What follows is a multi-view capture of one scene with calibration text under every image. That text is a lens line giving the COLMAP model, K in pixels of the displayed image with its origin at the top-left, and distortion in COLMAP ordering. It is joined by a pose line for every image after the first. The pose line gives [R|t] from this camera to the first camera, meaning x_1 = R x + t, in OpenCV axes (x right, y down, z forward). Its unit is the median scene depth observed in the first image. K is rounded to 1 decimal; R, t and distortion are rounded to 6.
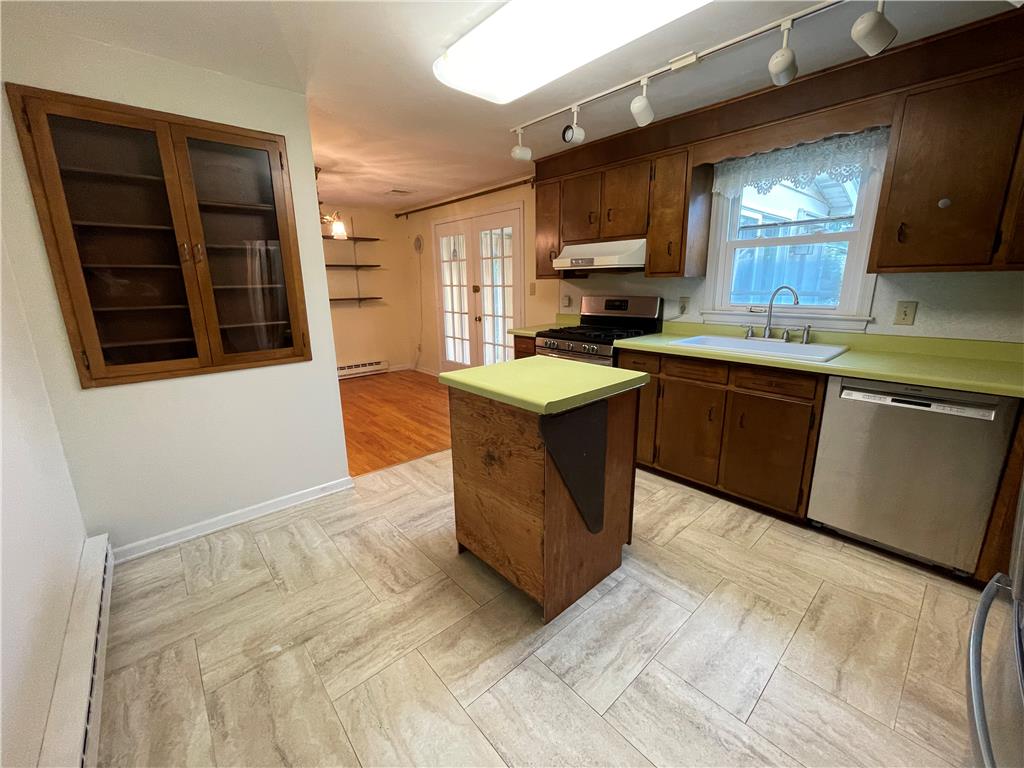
lens RADIAL K [[414.0, 0, 511.2], [0, 414.0, 380.5], [0, 0, 1]] dist [0.001308, 0.000238]
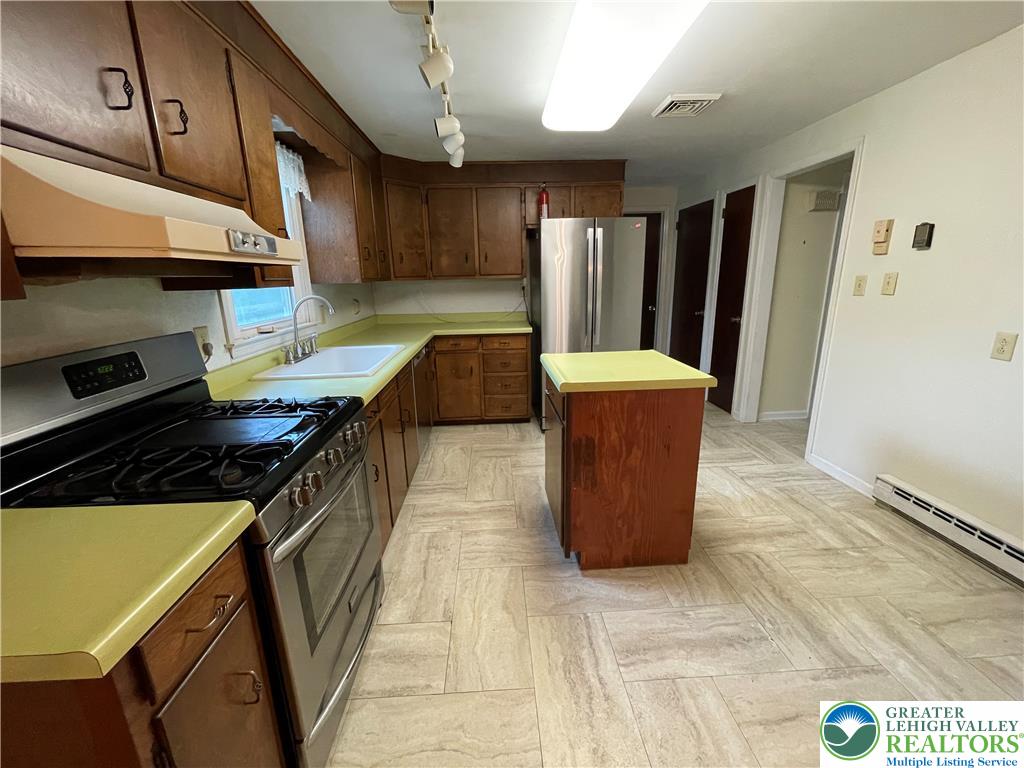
lens RADIAL K [[414.0, 0, 508.1], [0, 414.0, 380.3], [0, 0, 1]] dist [0.001308, 0.000238]
pose [[-0.773654, -0.121709, 0.621809, -0.159431], [0.181053, 0.897993, 0.401034, -0.191801], [-0.607190, 0.422842, -0.672700, 0.777770]]
